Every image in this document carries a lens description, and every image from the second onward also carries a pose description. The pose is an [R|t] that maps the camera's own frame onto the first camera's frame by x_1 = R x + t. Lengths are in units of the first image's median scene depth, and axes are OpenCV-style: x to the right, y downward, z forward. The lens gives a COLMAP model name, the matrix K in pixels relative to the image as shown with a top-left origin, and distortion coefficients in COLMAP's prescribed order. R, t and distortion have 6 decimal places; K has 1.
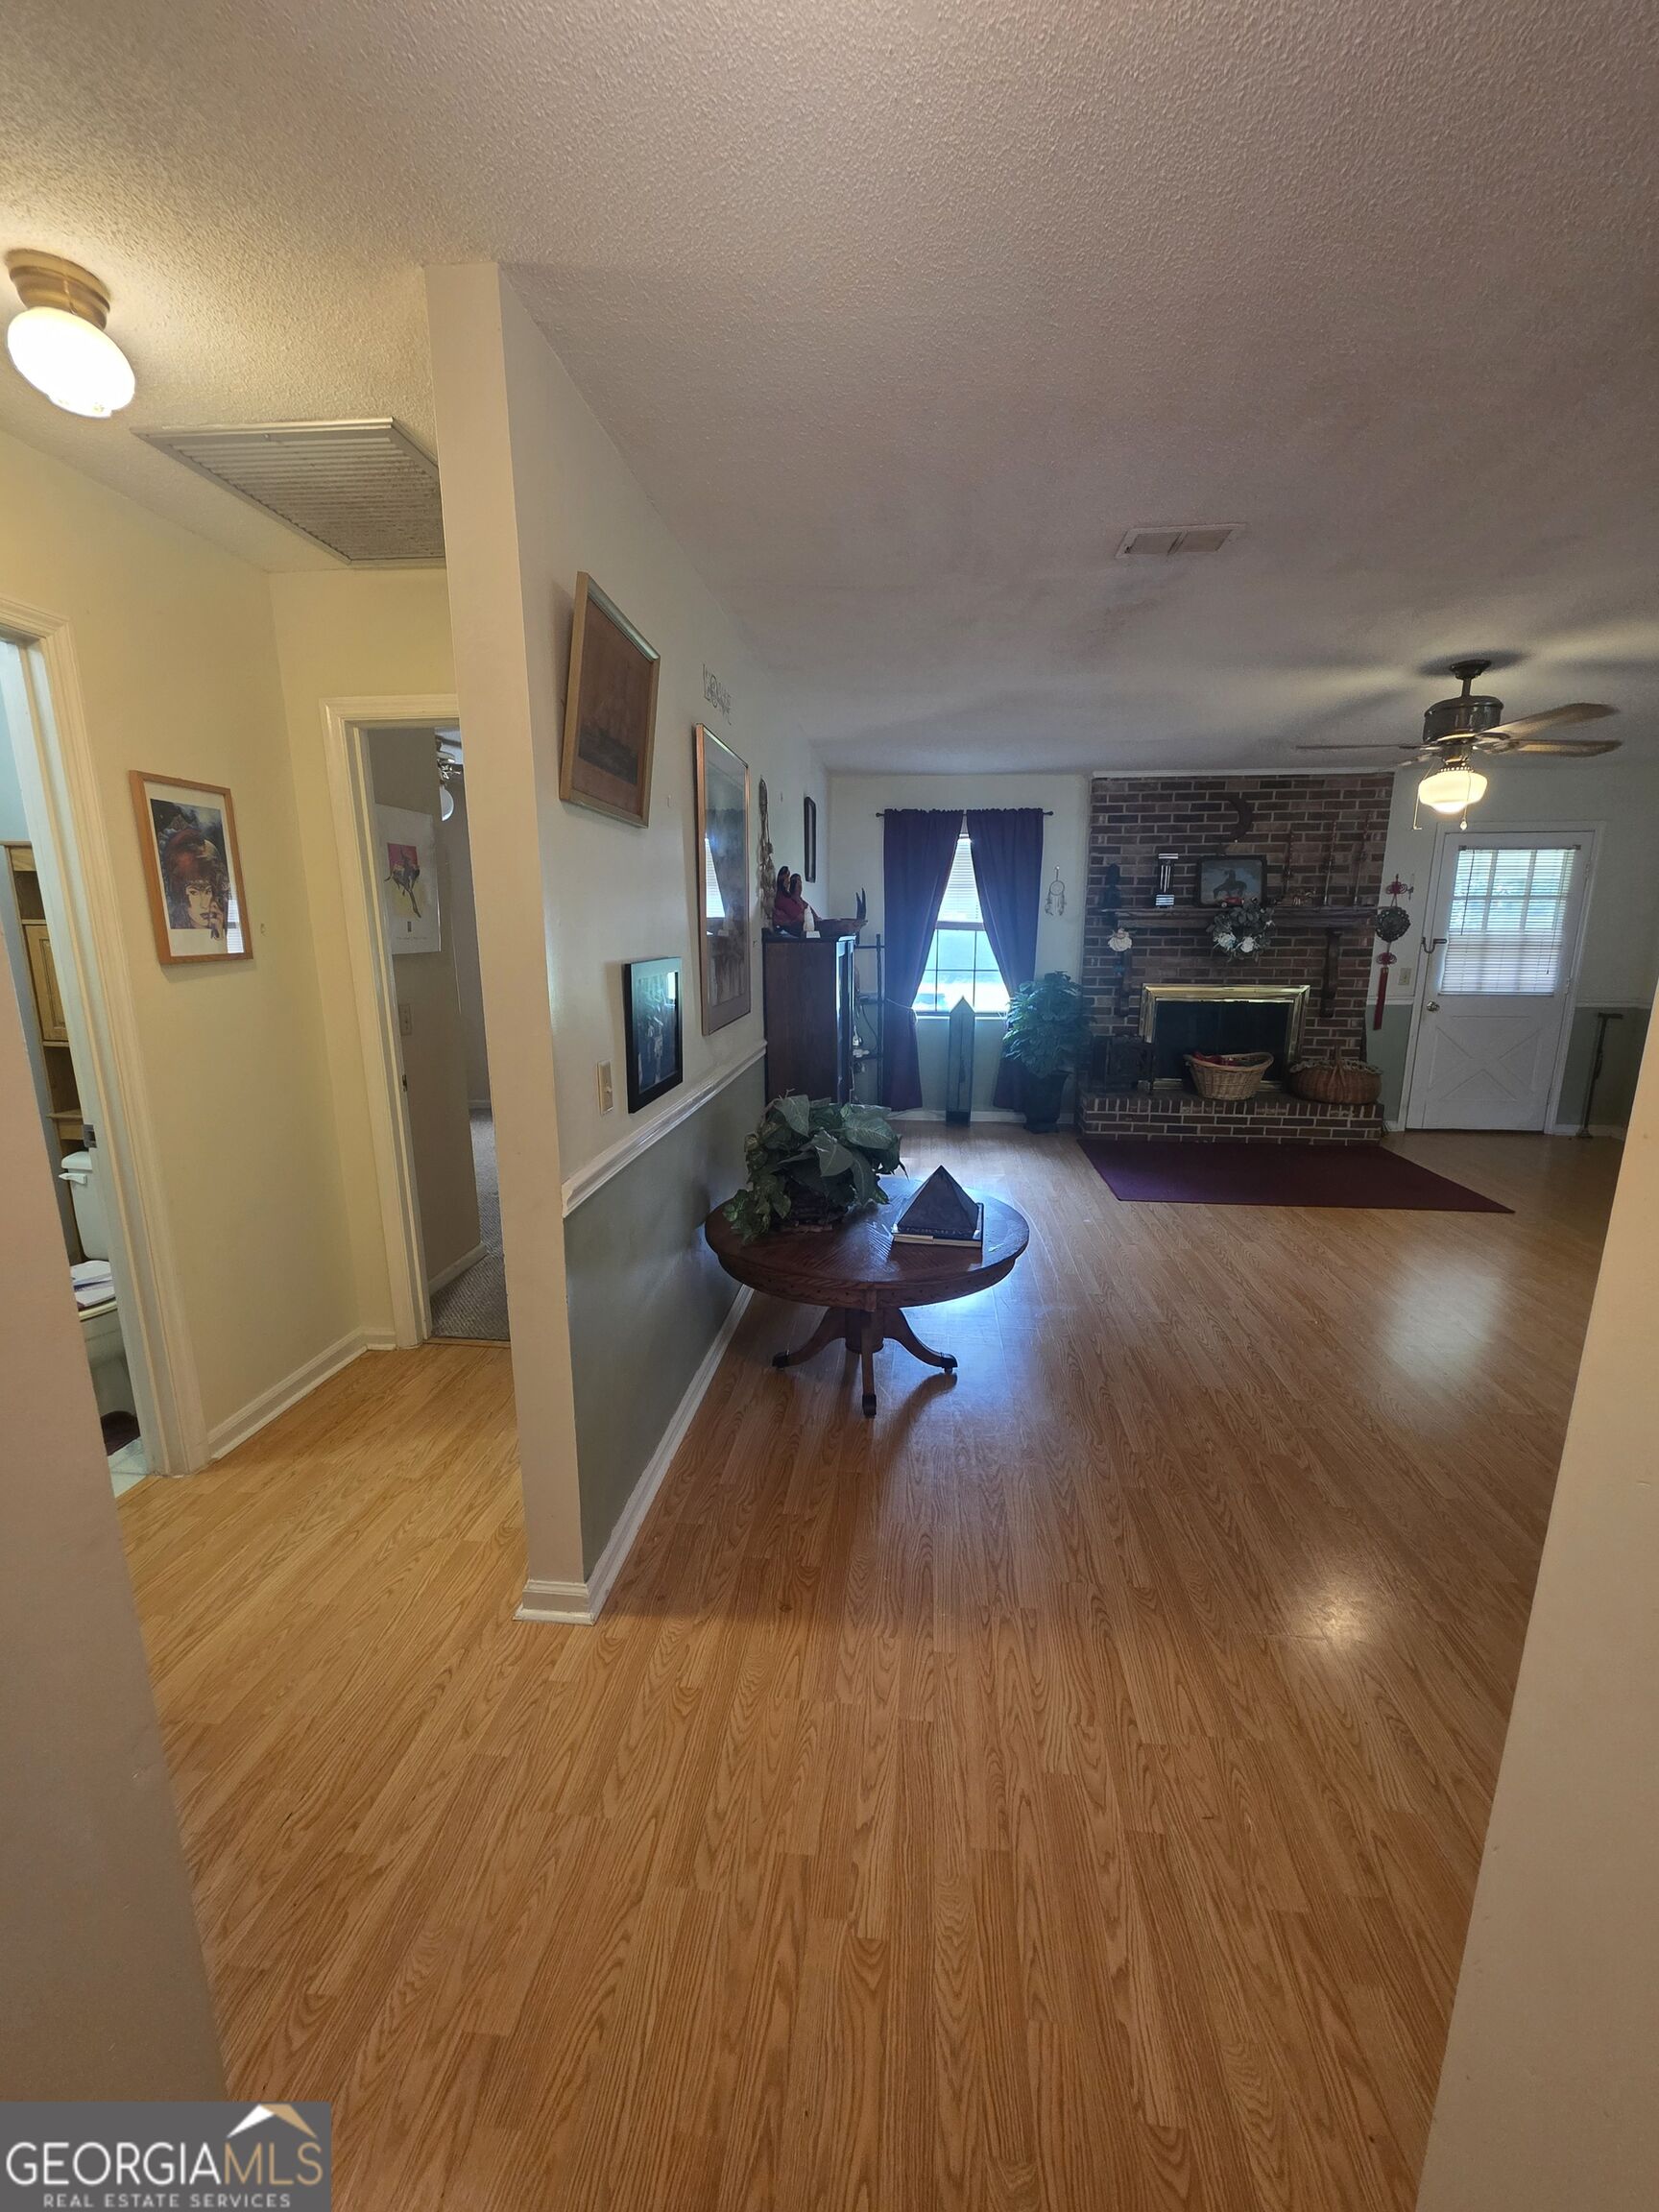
lens RADIAL K [[885.6, 0, 837.3], [0, 885.6, 1115.5], [0, 0, 1]] dist [0.003963, 0.000151]
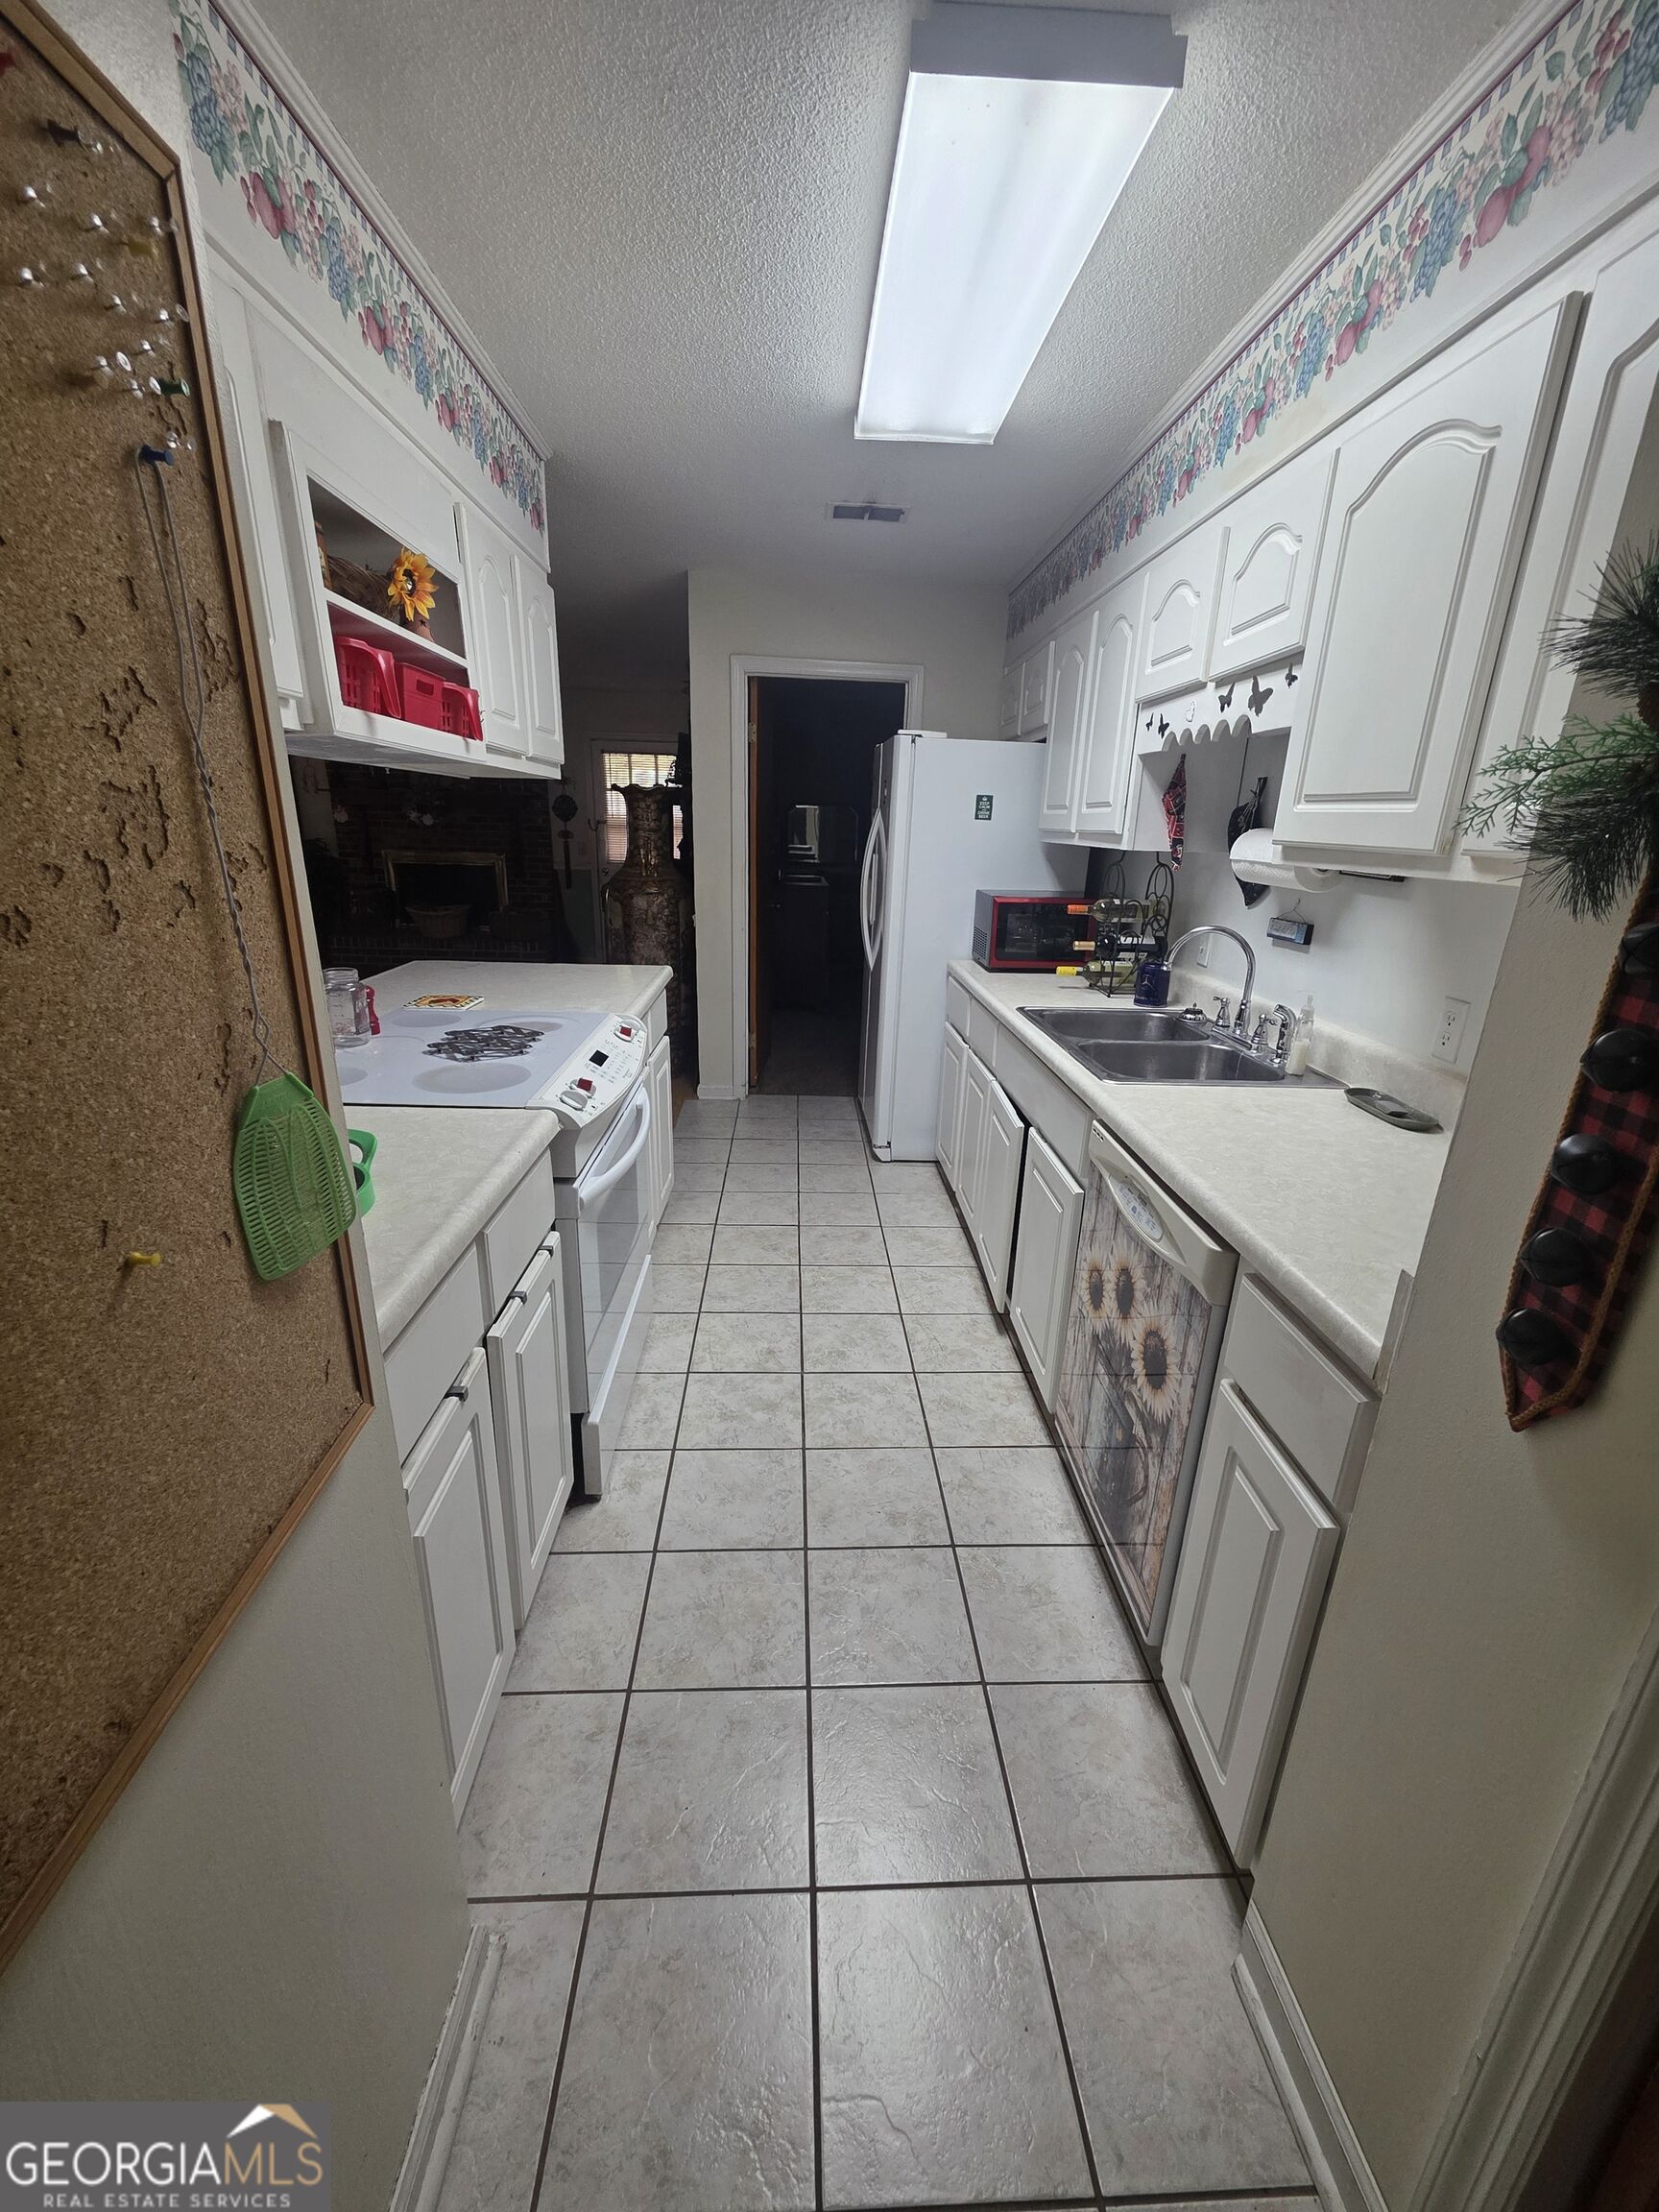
lens RADIAL K [[885.6, 0, 833.6], [0, 885.6, 1108.3], [0, 0, 1]] dist [0.003963, 0.000151]
pose [[0.989791, -0.019214, 0.141225, 0.884499], [0.004021, 0.994242, 0.107087, 0.103395], [-0.142469, -0.105426, 0.984169, -0.466689]]
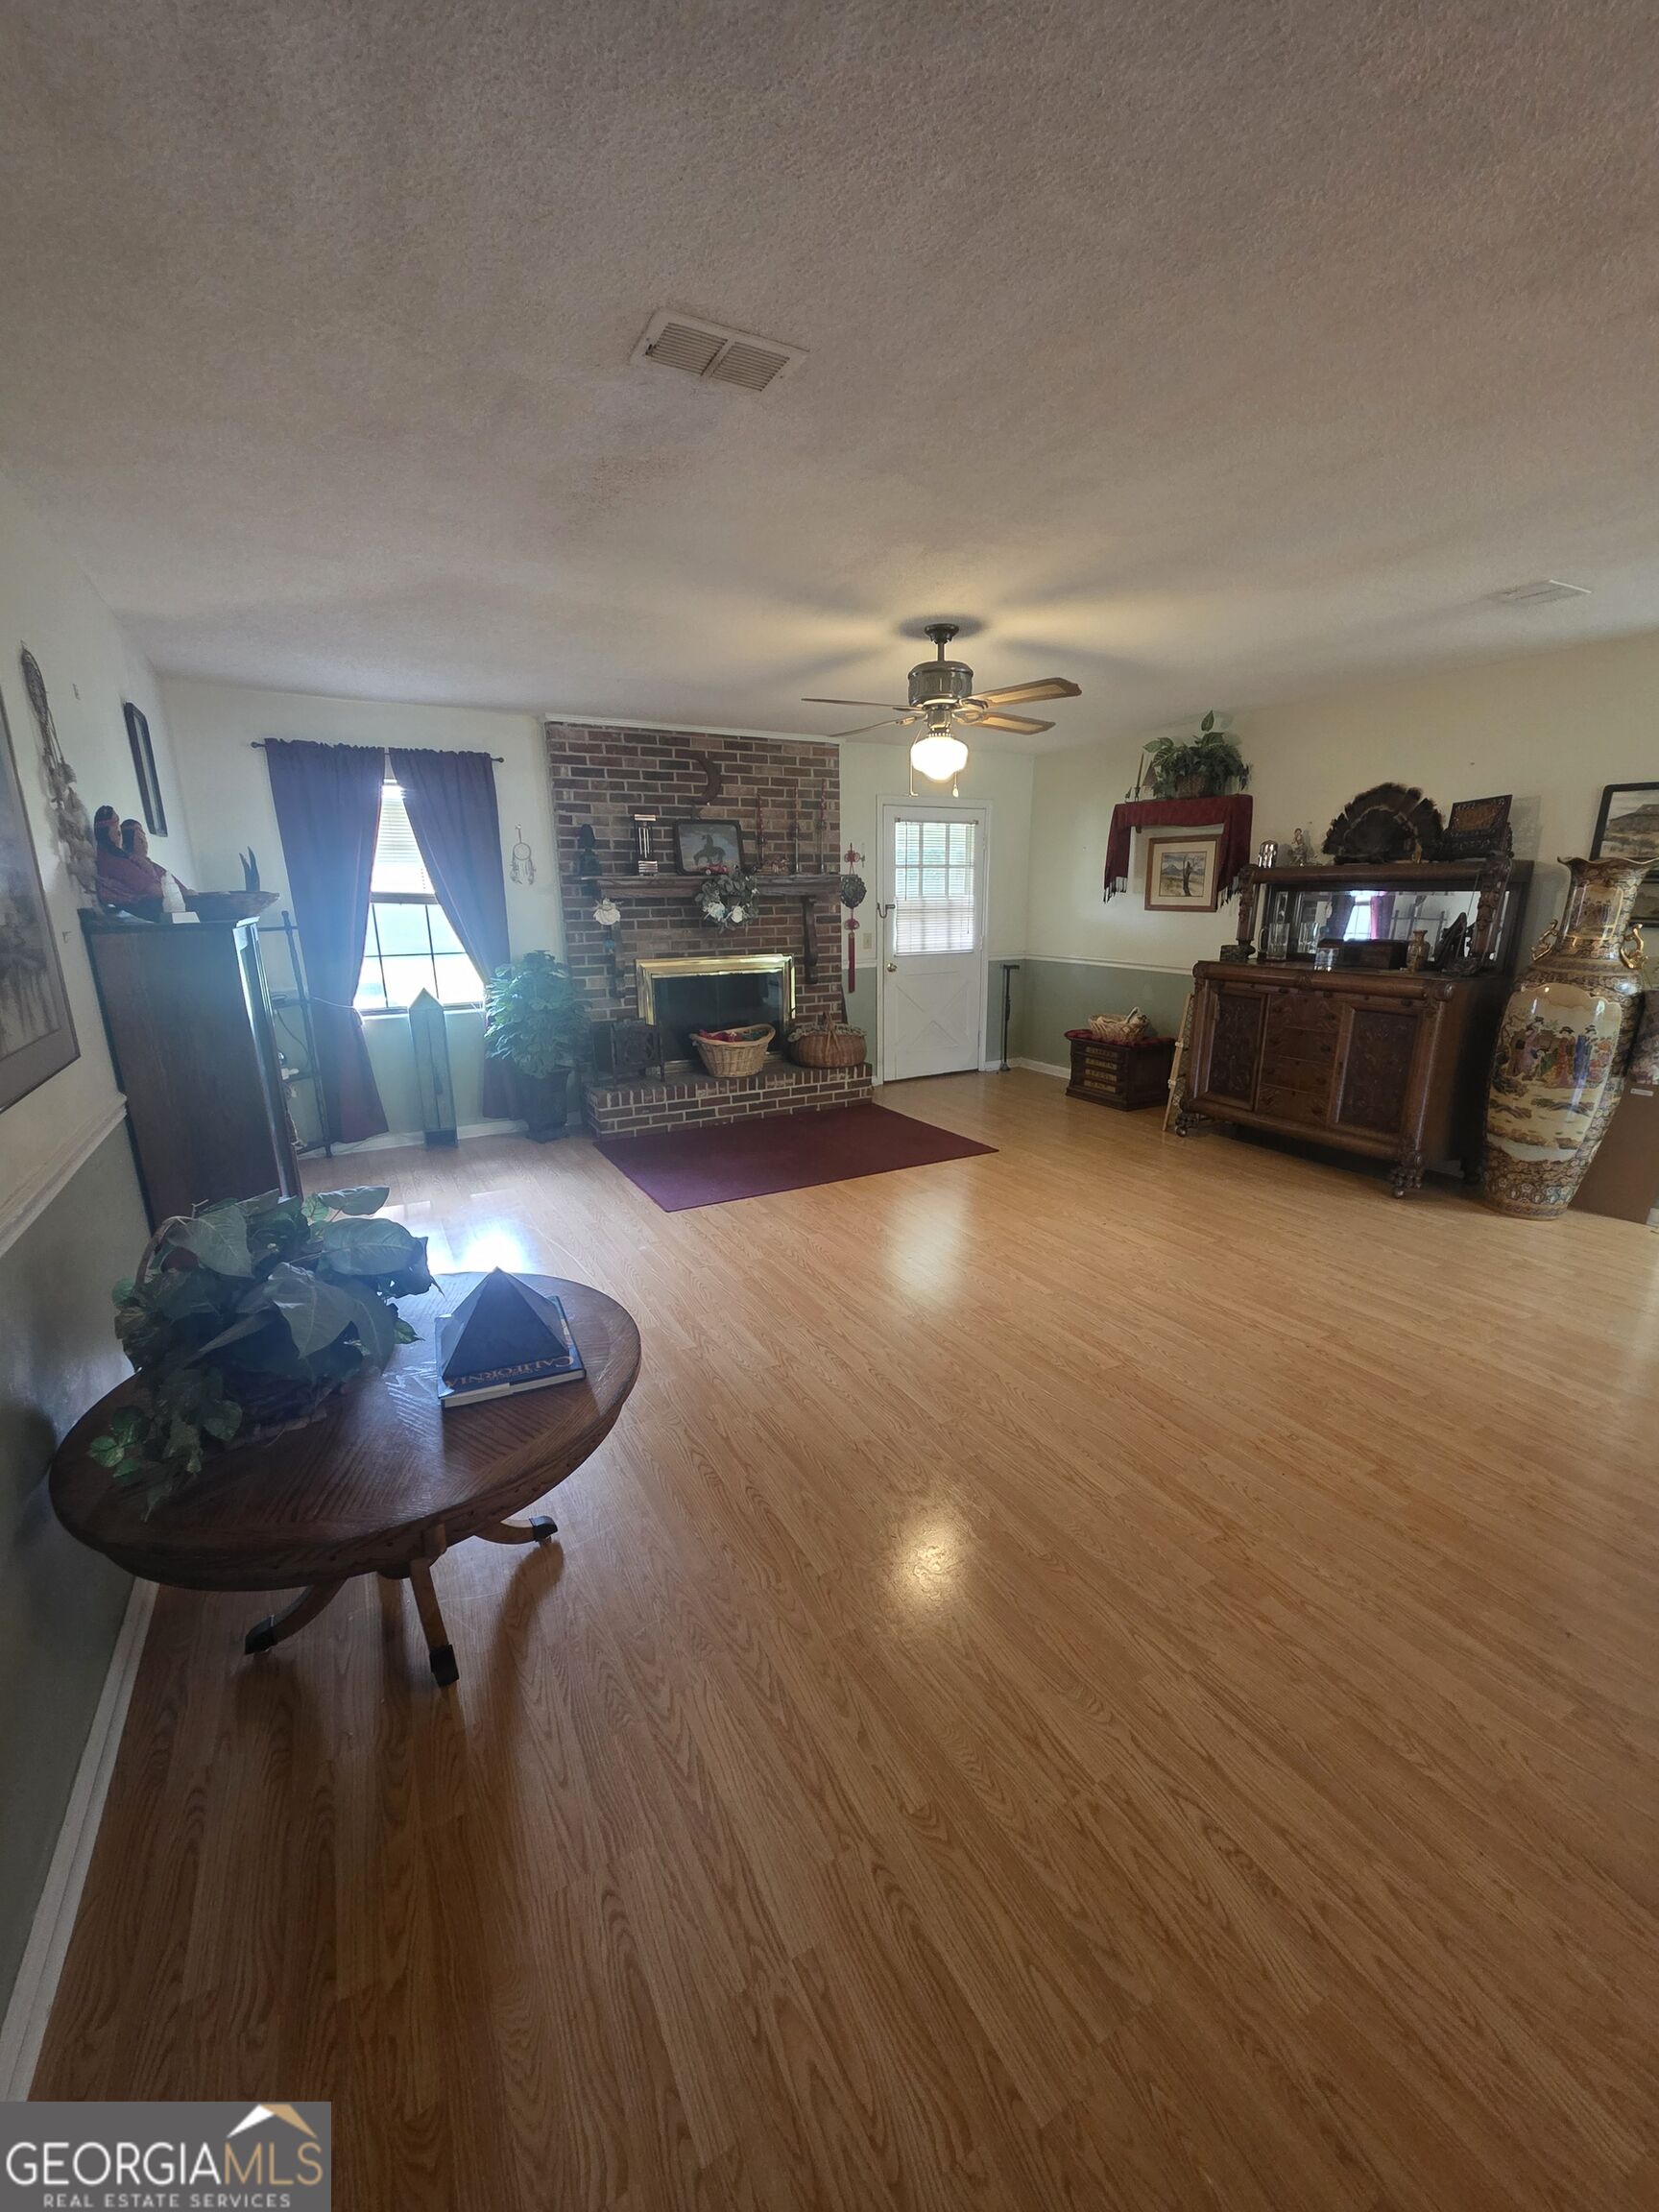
lens RADIAL K [[885.6, 0, 833.9], [0, 885.6, 1123.1], [0, 0, 1]] dist [0.003963, 0.000151]
pose [[0.822296, -0.153593, 0.547940, -0.010936], [0.130103, 0.988126, 0.081736, -0.034936], [-0.553987, 0.004077, 0.832515, 0.148771]]
